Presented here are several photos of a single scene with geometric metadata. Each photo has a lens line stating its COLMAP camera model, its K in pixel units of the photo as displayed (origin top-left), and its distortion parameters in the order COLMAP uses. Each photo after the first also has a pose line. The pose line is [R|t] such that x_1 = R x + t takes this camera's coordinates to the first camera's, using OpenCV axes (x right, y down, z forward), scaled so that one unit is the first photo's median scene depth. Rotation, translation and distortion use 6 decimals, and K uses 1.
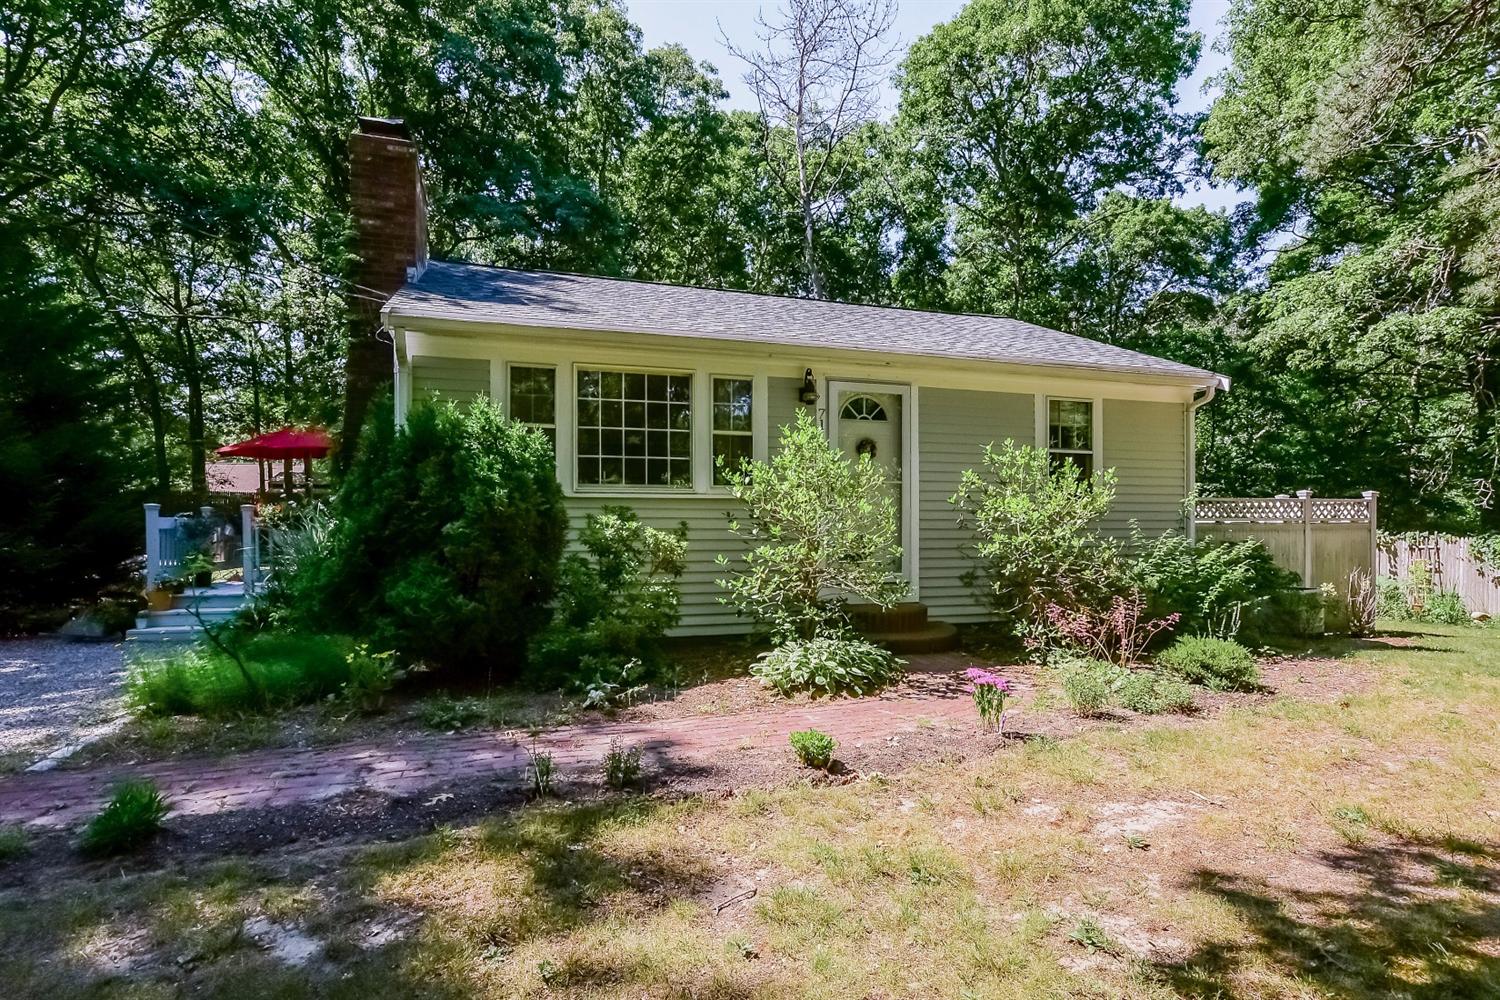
lens RADIAL K [[780.0, 0, 743.0], [0, 780.0, 508.0], [0, 0, 1]] dist [-0.016858, -0.000962]
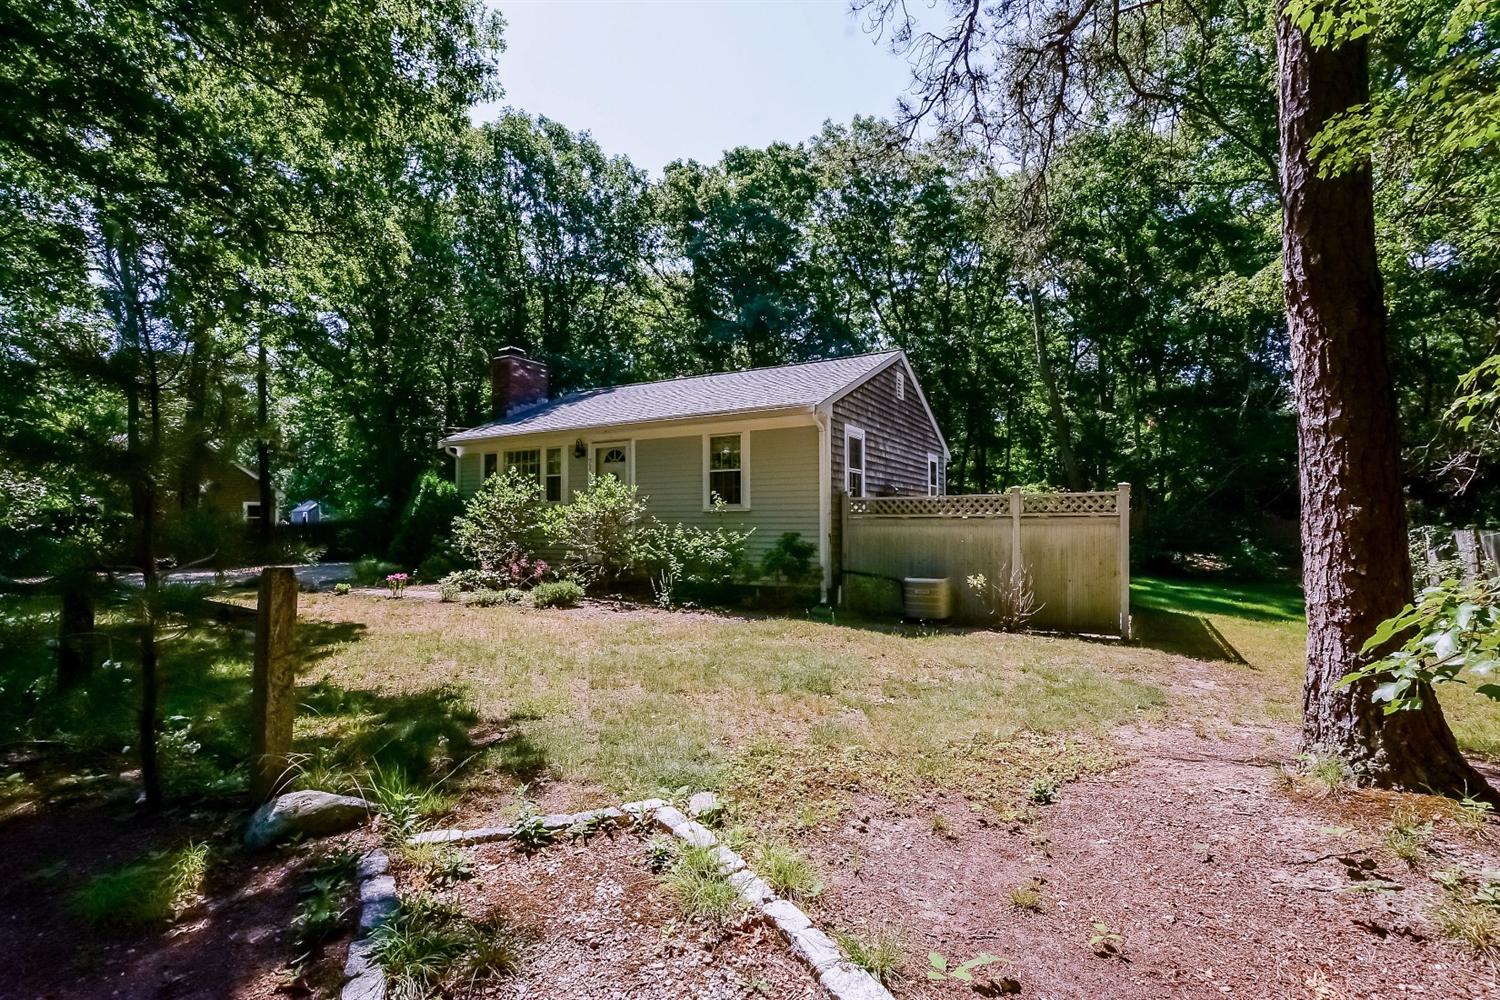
lens RADIAL K [[659.5, 0, 750.4], [0, 659.5, 496.1], [0, 0, 1]] dist [-0.002850, -0.000269]
pose [[0.667972, -0.034365, -0.743393, 1.352473], [0.015365, 0.999357, -0.032391, 0.016400], [0.744028, 0.010214, 0.668070, 0.205397]]
